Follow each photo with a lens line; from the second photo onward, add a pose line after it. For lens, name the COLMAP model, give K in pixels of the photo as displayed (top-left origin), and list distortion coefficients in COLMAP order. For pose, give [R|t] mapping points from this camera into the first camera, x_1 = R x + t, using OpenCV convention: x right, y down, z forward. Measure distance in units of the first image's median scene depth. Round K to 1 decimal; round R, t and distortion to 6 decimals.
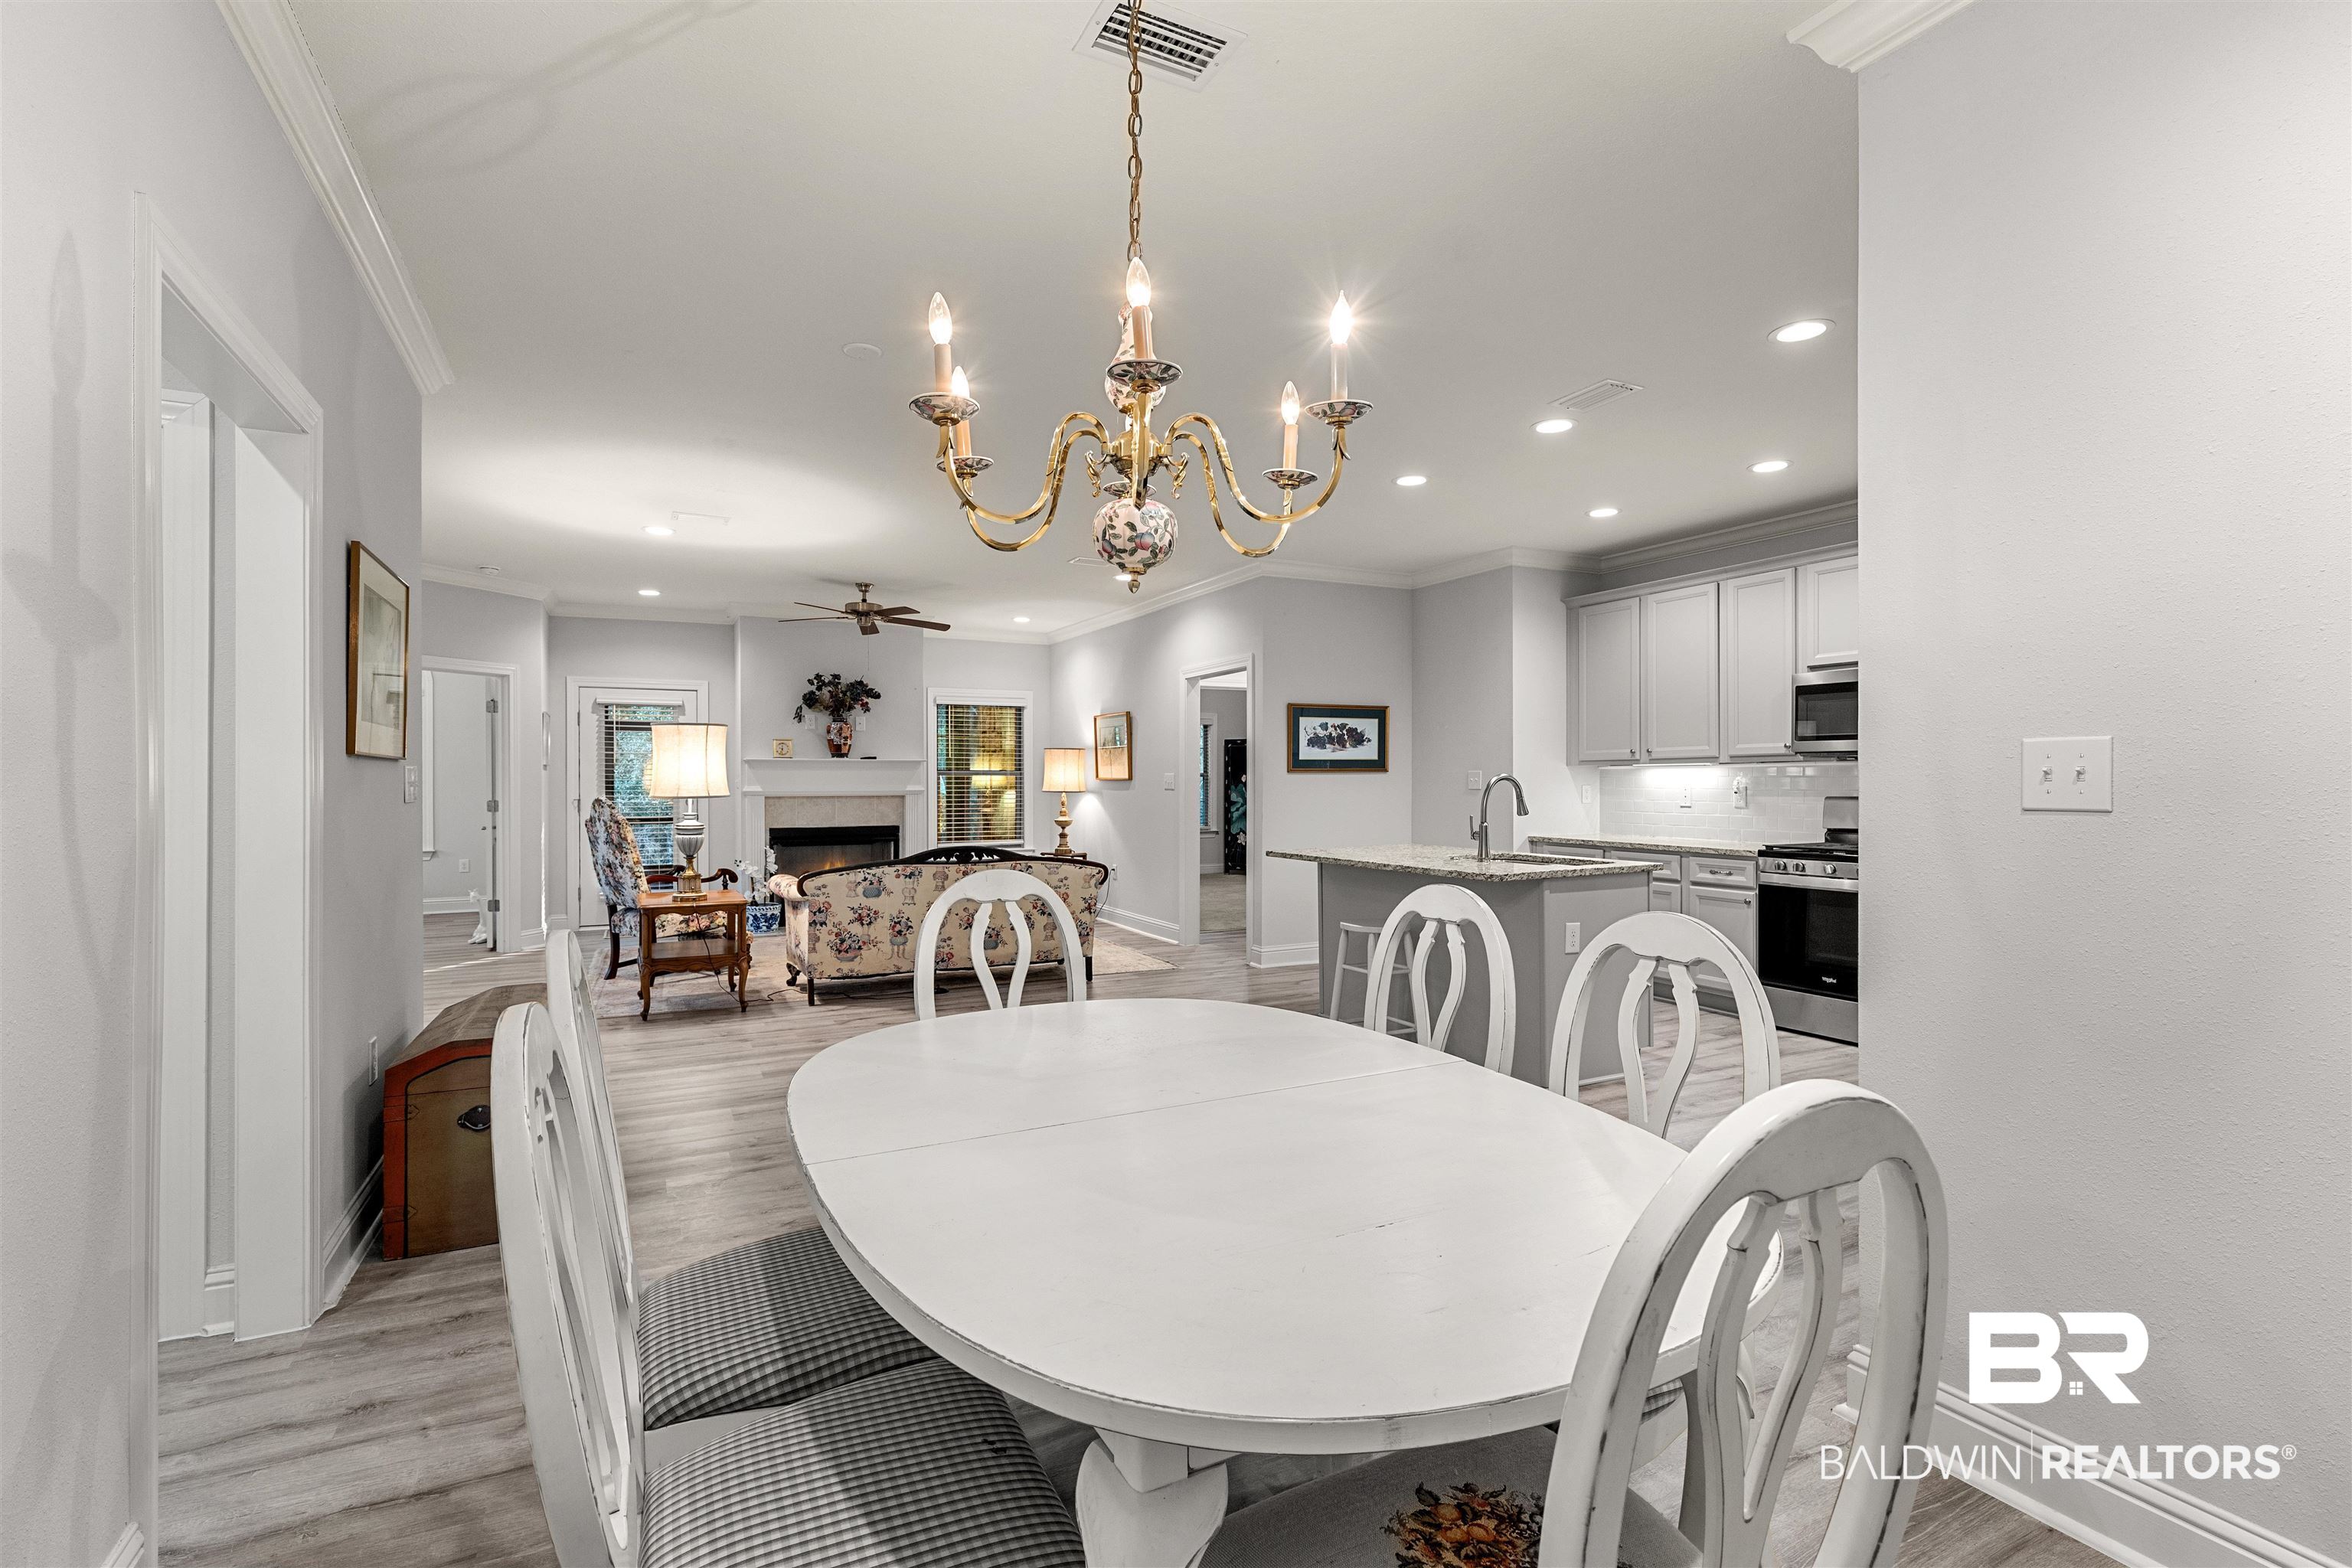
lens RADIAL K [[1079.5, 0, 1173.3], [0, 1079.5, 784.5], [0, 0, 1]] dist [0.000772, -0.000852]
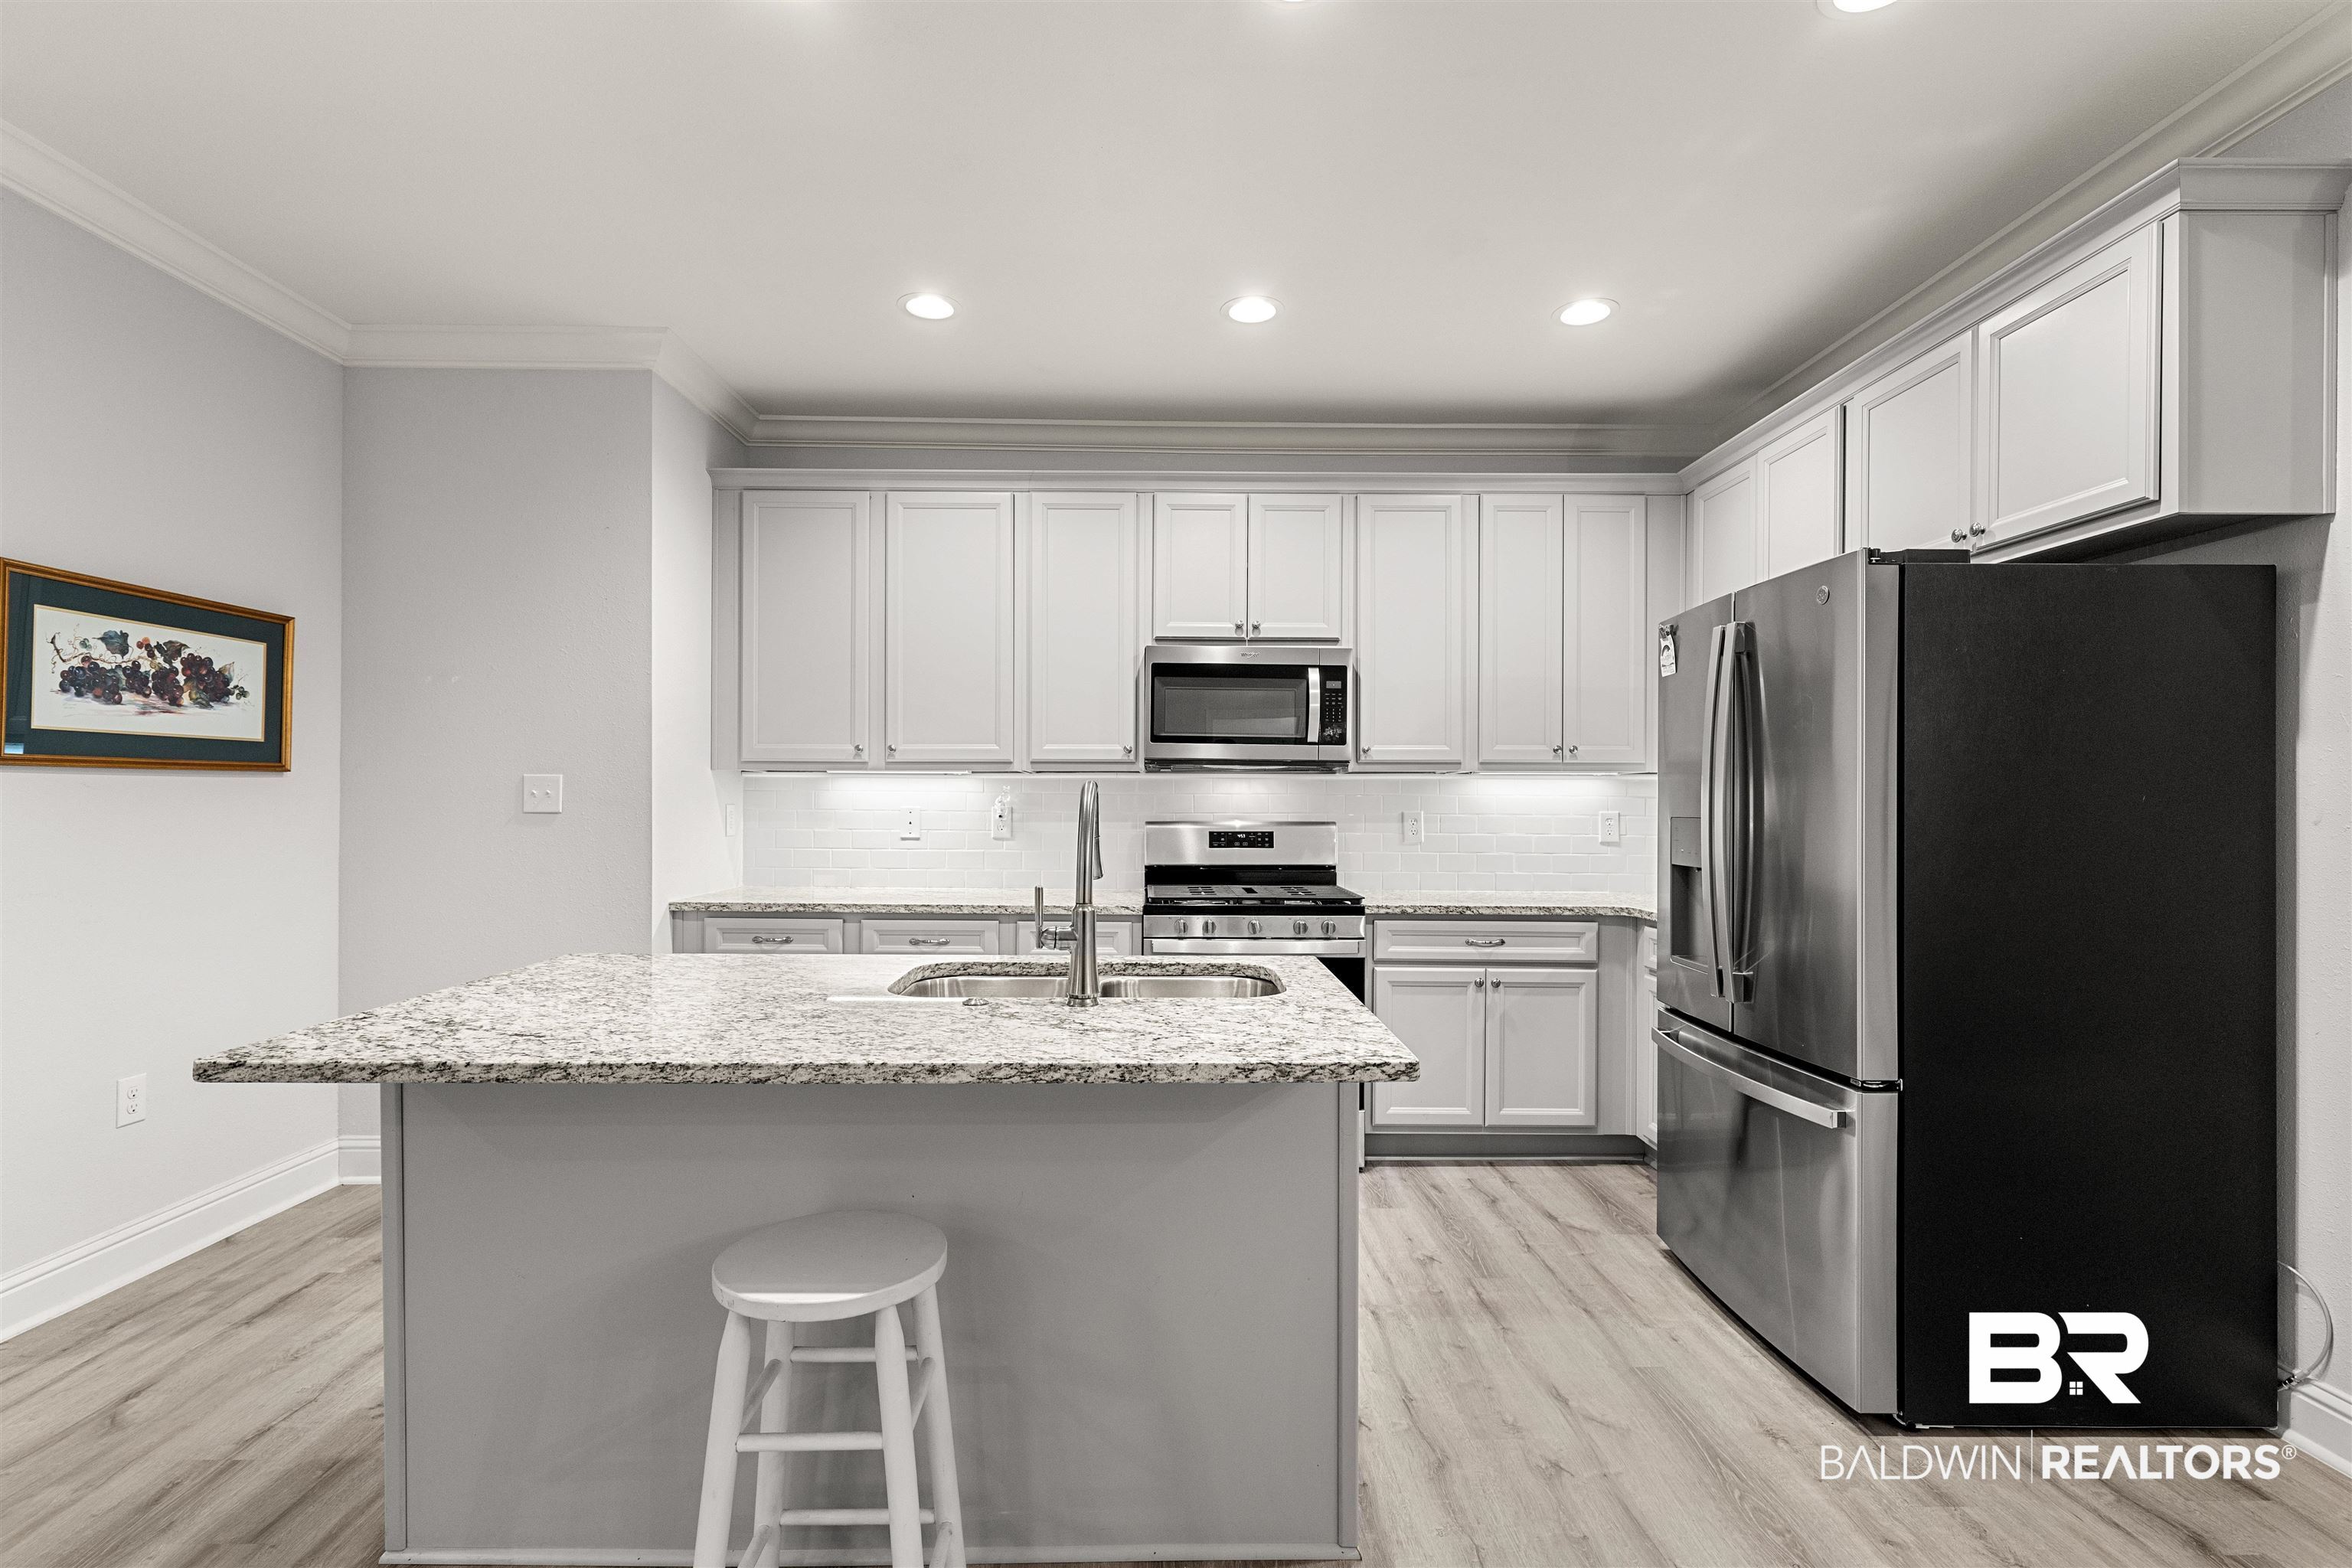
lens RADIAL K [[1079.5, 0, 1155.4], [0, 1079.5, 806.9], [0, 0, 1]] dist [0.000772, -0.000852]
pose [[0.444201, -0.000535, 0.895927, -0.031909], [-0.004879, 0.999984, 0.003016, -0.000768], [-0.895914, -0.005711, 0.444191, 0.521439]]
